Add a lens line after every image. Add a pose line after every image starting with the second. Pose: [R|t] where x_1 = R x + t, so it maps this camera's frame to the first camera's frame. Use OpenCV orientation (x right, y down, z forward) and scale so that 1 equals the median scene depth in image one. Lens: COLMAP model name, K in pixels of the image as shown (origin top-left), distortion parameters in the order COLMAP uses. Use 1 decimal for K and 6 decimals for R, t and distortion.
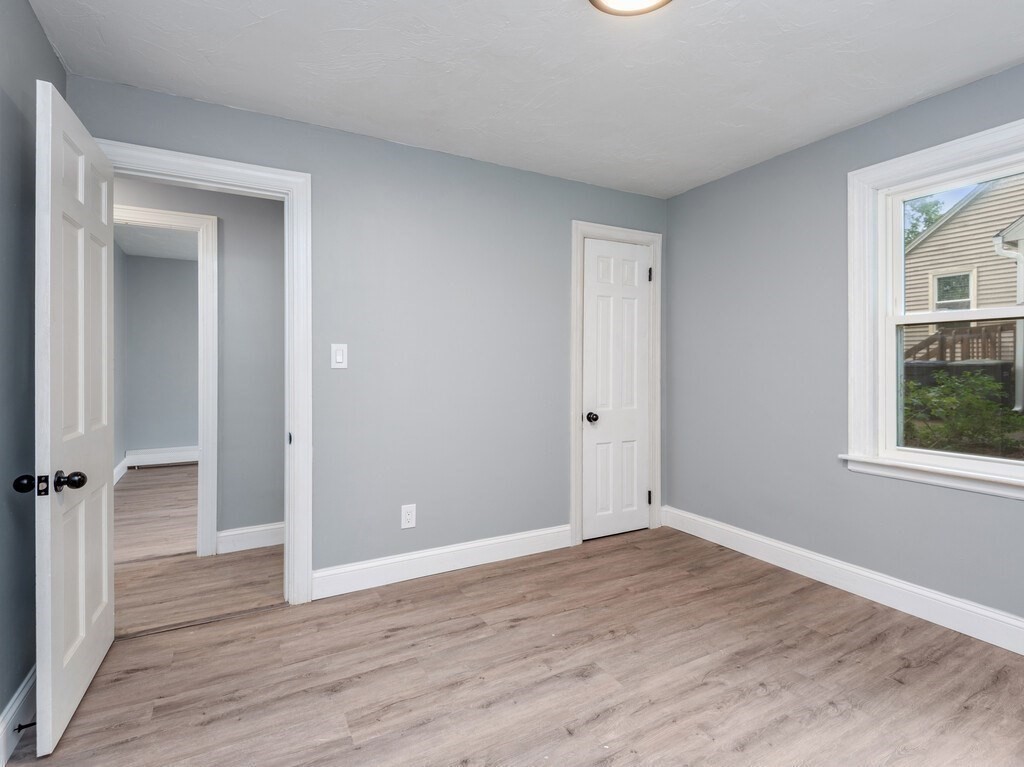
lens RADIAL K [[515.0, 0, 511.9], [0, 515.0, 356.9], [0, 0, 1]] dist [0.041219, -0.023395]
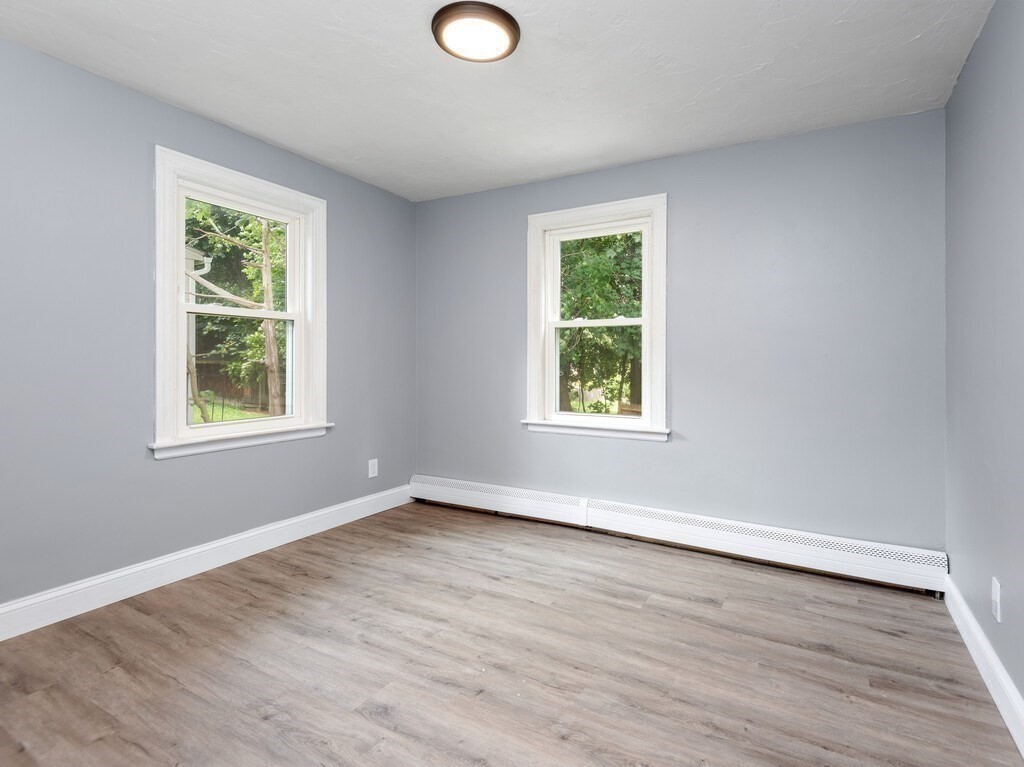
lens RADIAL K [[515.0, 0, 511.9], [0, 515.0, 356.9], [0, 0, 1]] dist [0.041219, -0.023395]
pose [[-0.502393, -0.001337, 0.864638, -0.672414], [-0.021514, 0.999709, -0.010954, 0.016928], [-0.864371, -0.024105, -0.502276, 1.164829]]
